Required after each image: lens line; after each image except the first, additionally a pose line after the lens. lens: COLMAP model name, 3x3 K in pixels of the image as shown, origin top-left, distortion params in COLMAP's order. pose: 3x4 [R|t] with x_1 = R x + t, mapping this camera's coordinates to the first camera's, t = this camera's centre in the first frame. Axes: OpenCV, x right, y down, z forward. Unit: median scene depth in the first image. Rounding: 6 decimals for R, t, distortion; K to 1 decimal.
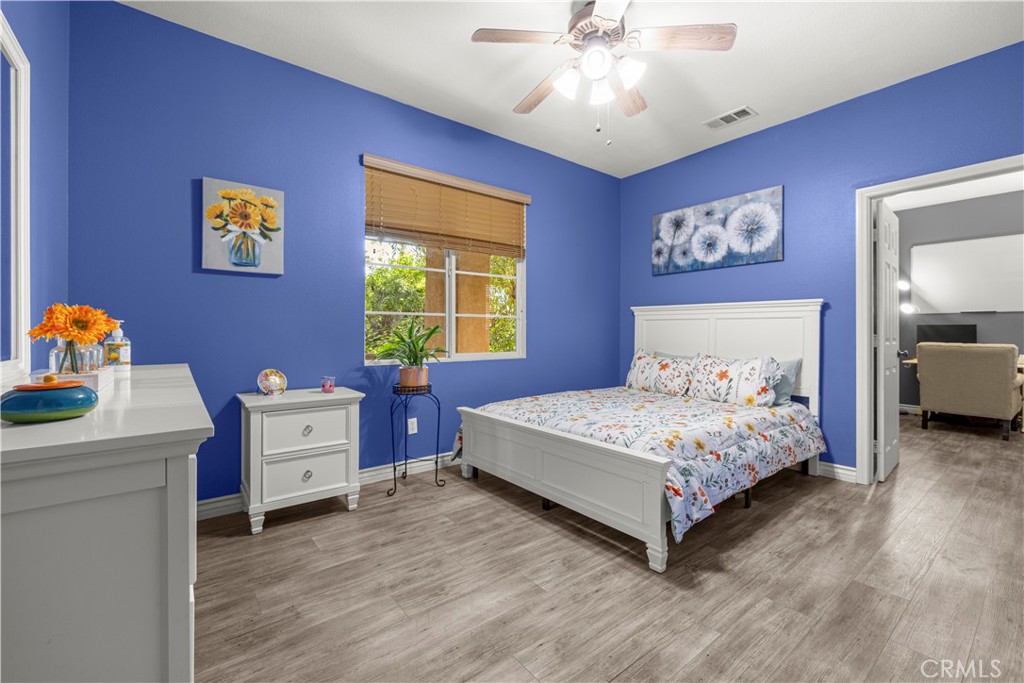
lens RADIAL K [[437.8, 0, 518.3], [0, 437.8, 334.7], [0, 0, 1]] dist [-0.001585, -0.000257]
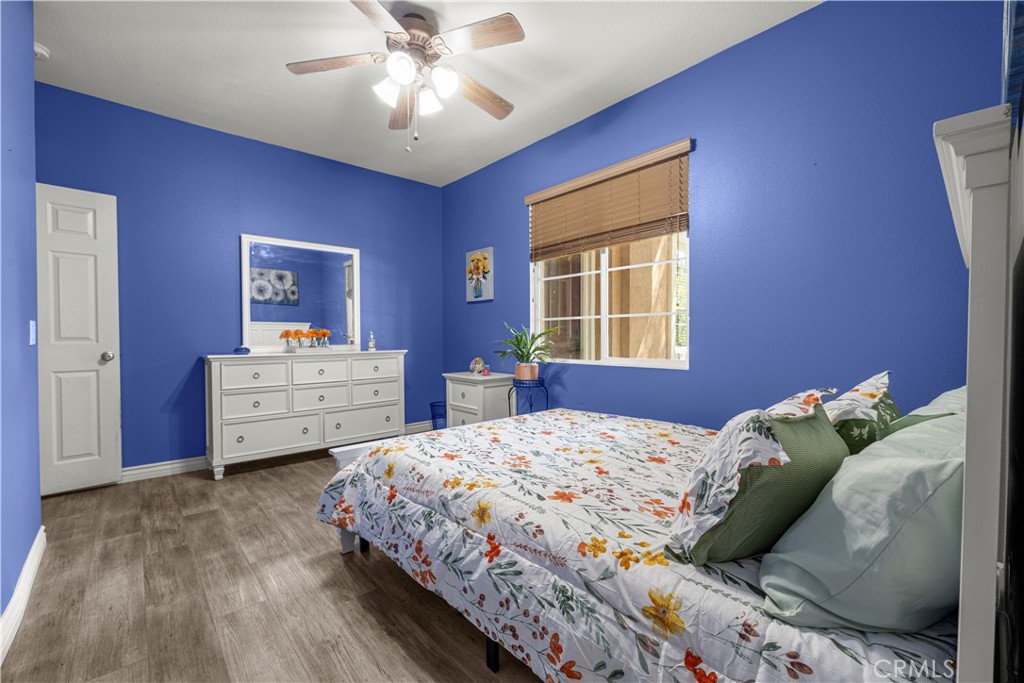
lens RADIAL K [[437.8, 0, 517.3], [0, 437.8, 346.2], [0, 0, 1]] dist [-0.001585, -0.000257]
pose [[0.042905, 0.020202, -0.998875, 1.085907], [0.000338, 0.999795, 0.020235, 0.000859], [0.999079, -0.001206, 0.042890, 1.052923]]
